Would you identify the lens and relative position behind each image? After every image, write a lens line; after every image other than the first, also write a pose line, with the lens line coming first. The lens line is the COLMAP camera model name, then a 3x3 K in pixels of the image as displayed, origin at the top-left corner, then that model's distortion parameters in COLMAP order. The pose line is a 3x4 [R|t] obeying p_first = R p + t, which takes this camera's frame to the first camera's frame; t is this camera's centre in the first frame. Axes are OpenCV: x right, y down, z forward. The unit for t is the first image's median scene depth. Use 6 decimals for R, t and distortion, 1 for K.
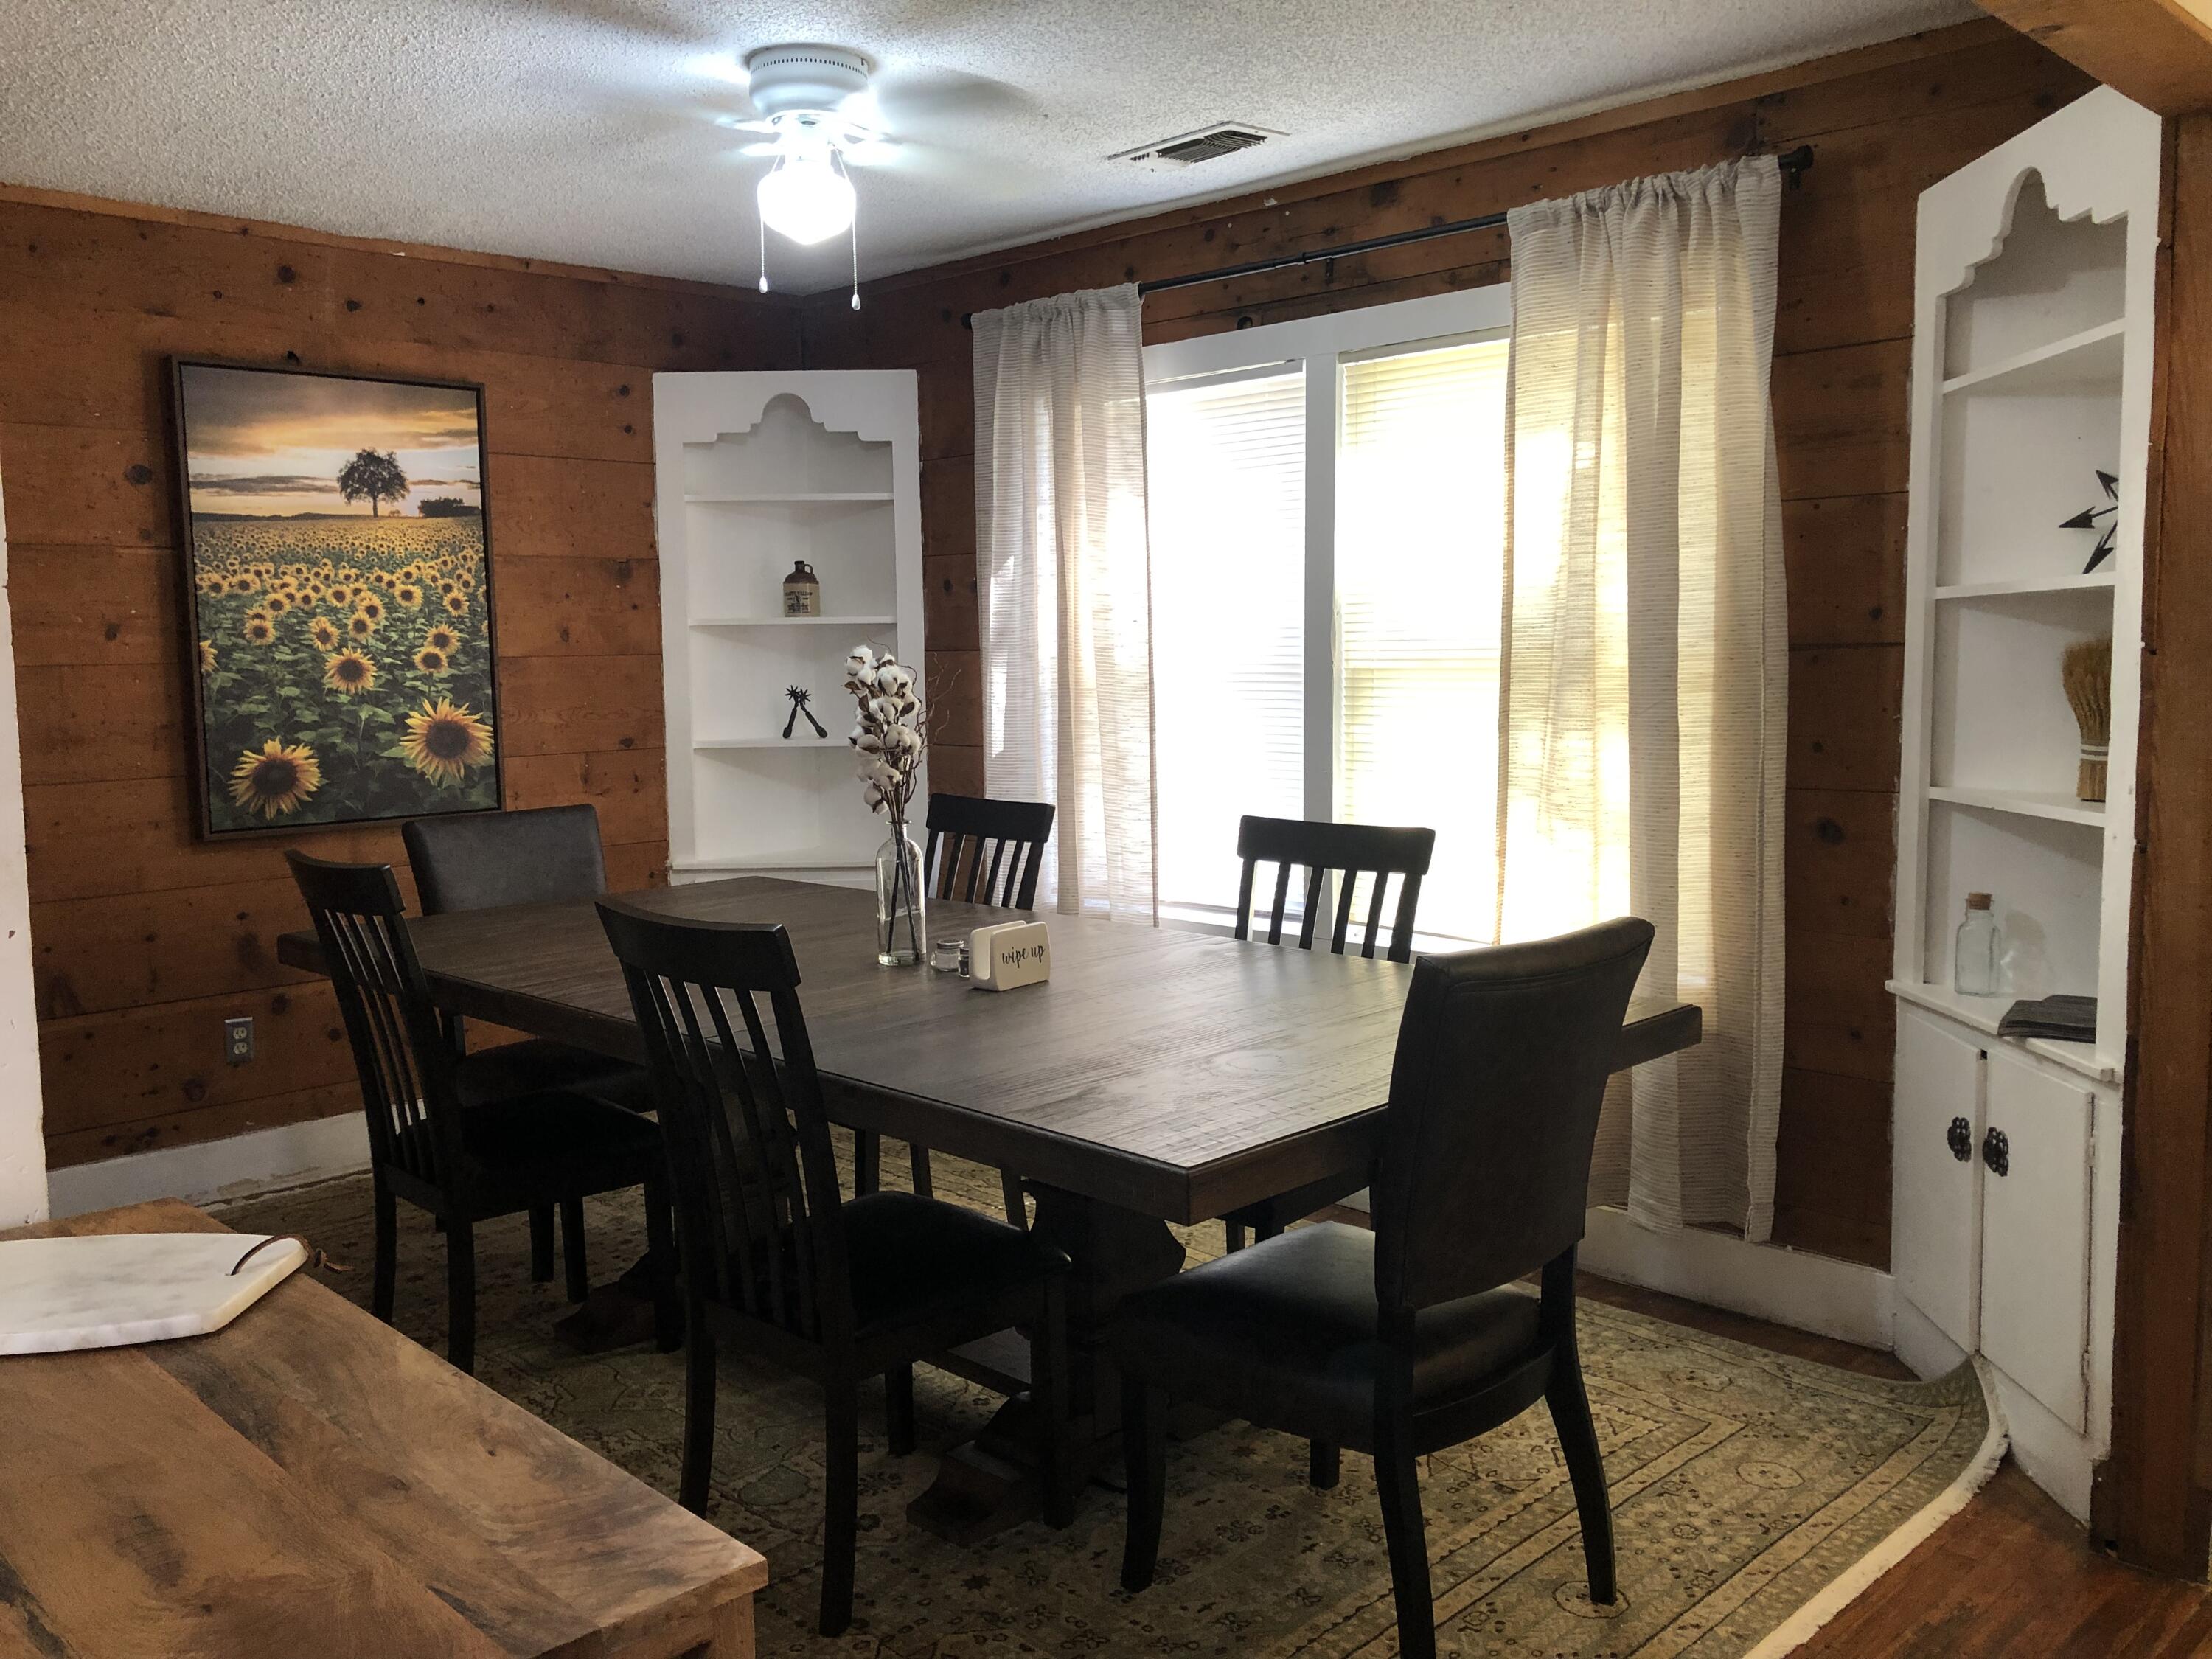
lens RADIAL K [[1819.5, 0, 1106.0], [0, 1819.5, 829.5], [0, 0, 1]] dist [0.001859, -0.000346]
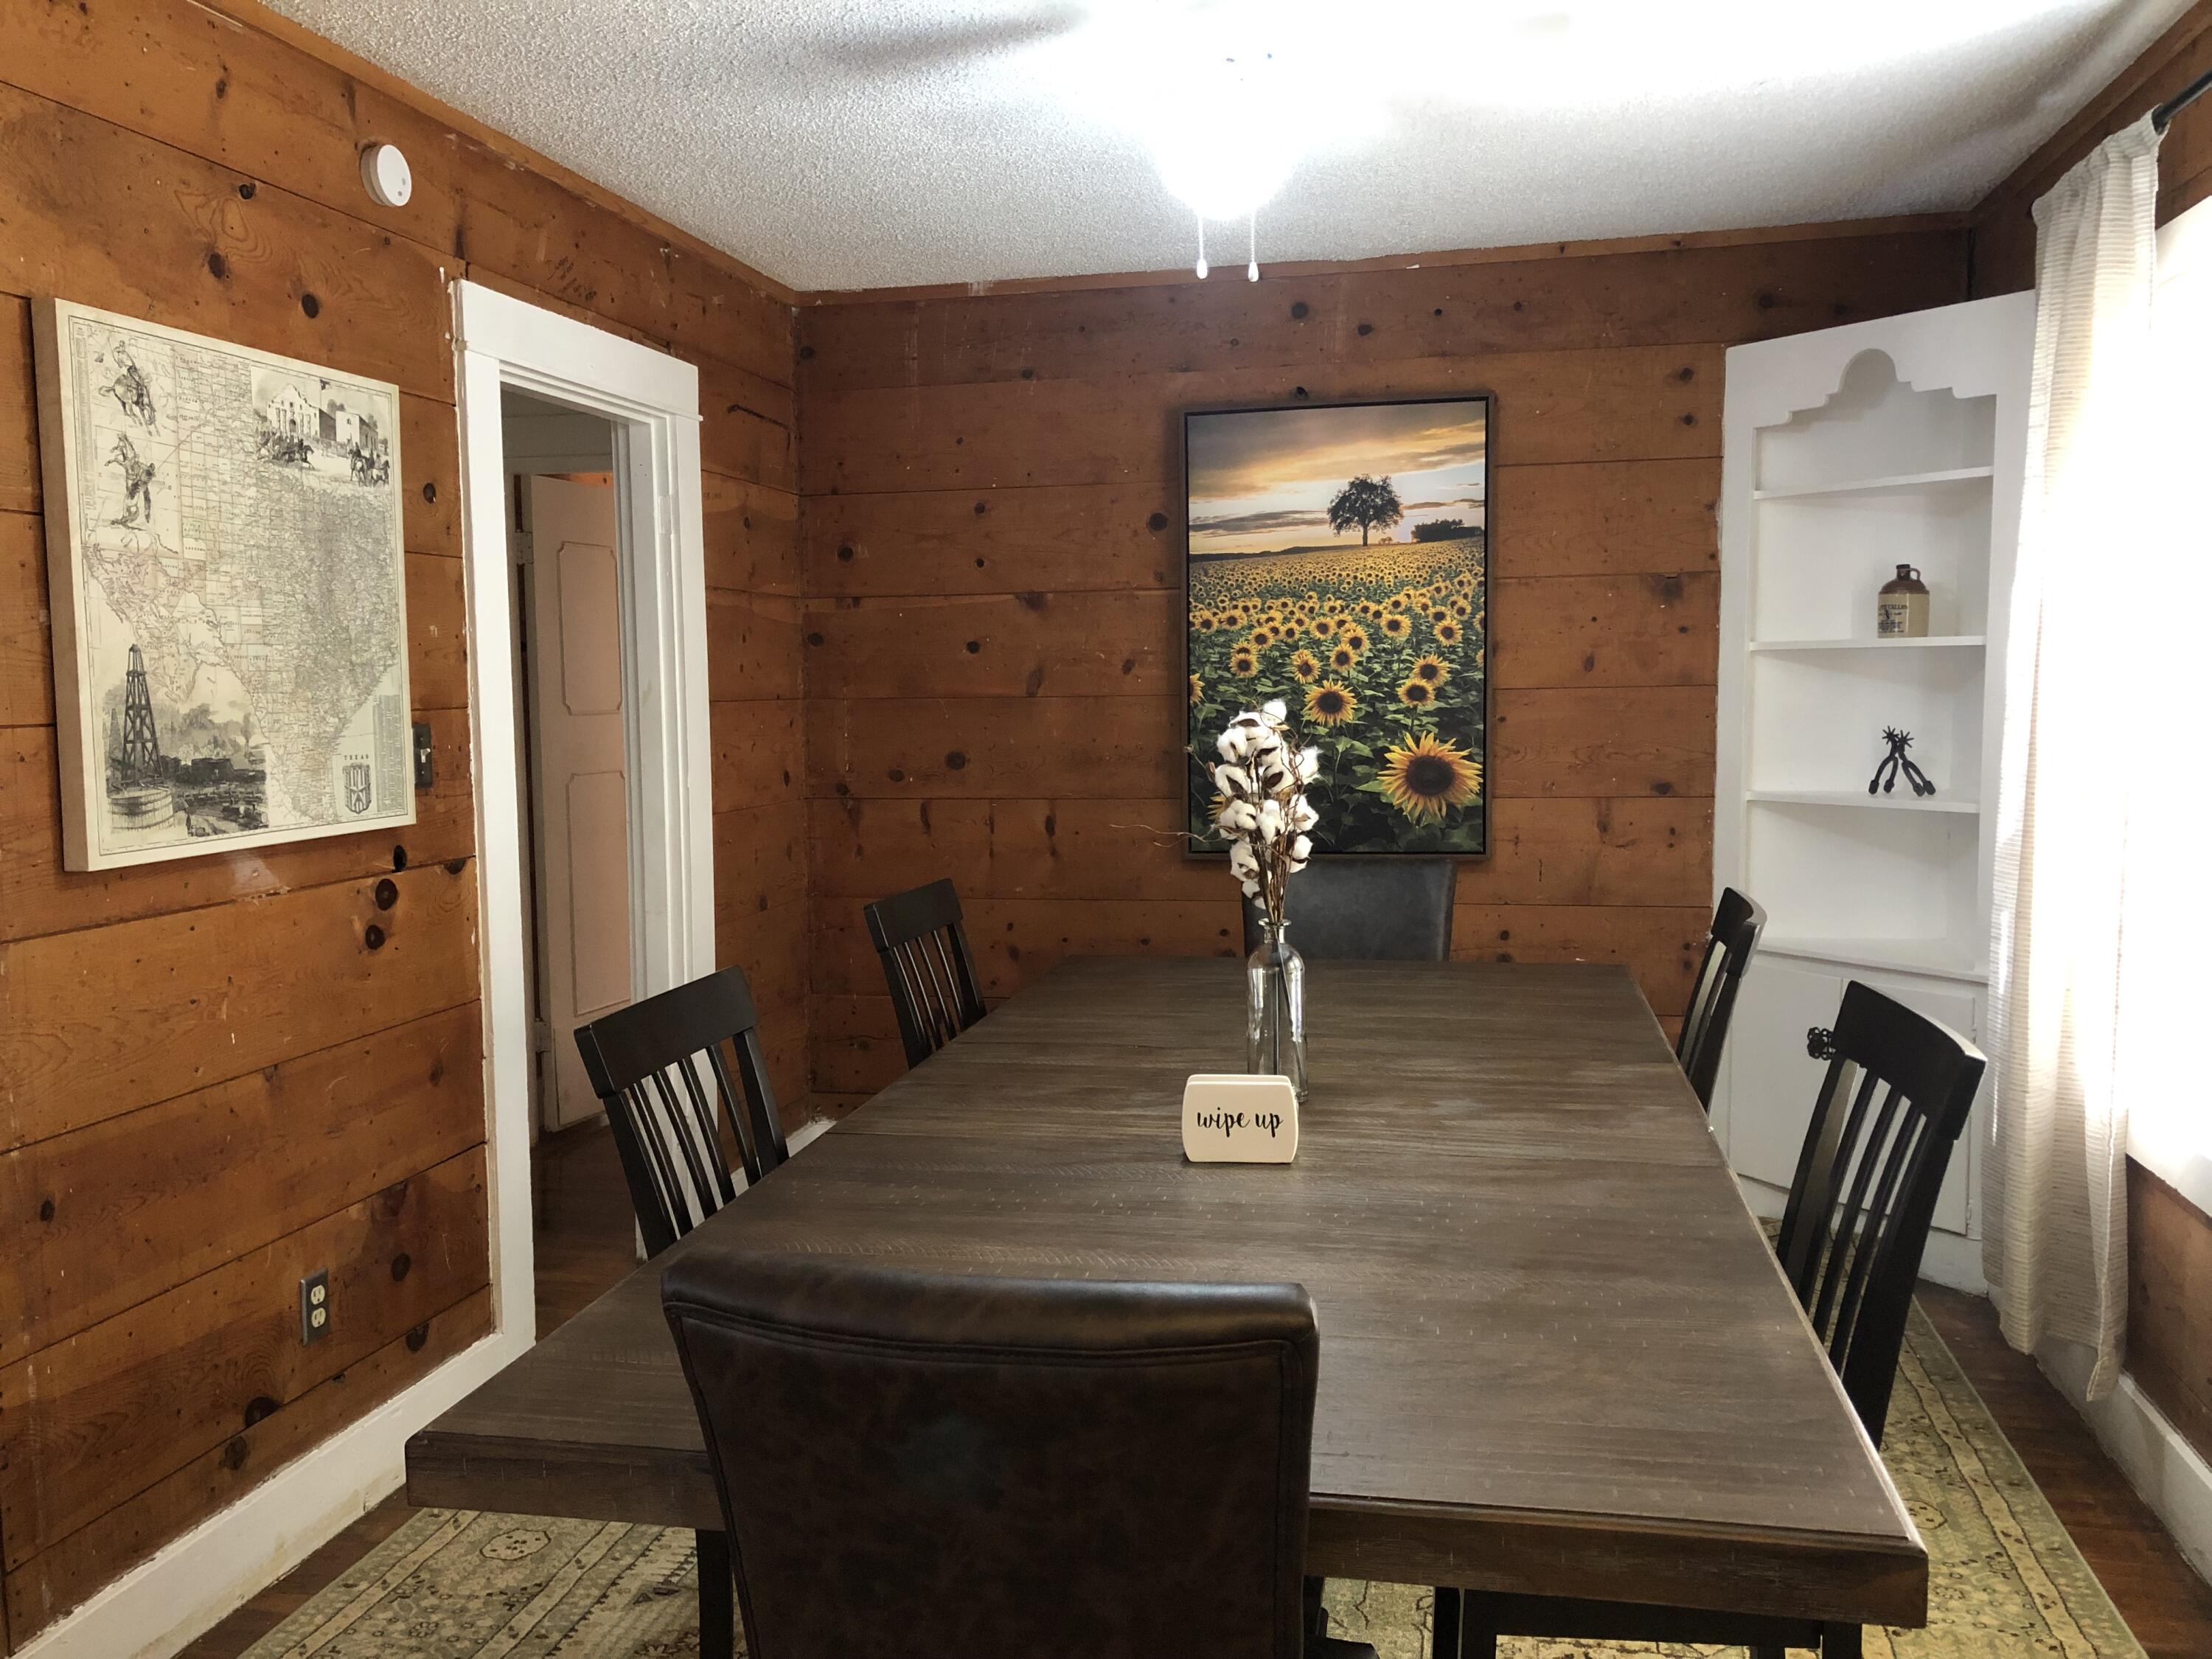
lens RADIAL K [[1827.9, 0, 1103.3], [0, 1827.9, 902.7], [0, 0, 1]] dist [0.003603, -0.009695]
pose [[0.549151, 0.107464, -0.828785, 0.353593], [-0.074809, 0.994038, 0.079323, -0.047756], [0.832368, 0.018440, 0.553916, 0.336881]]
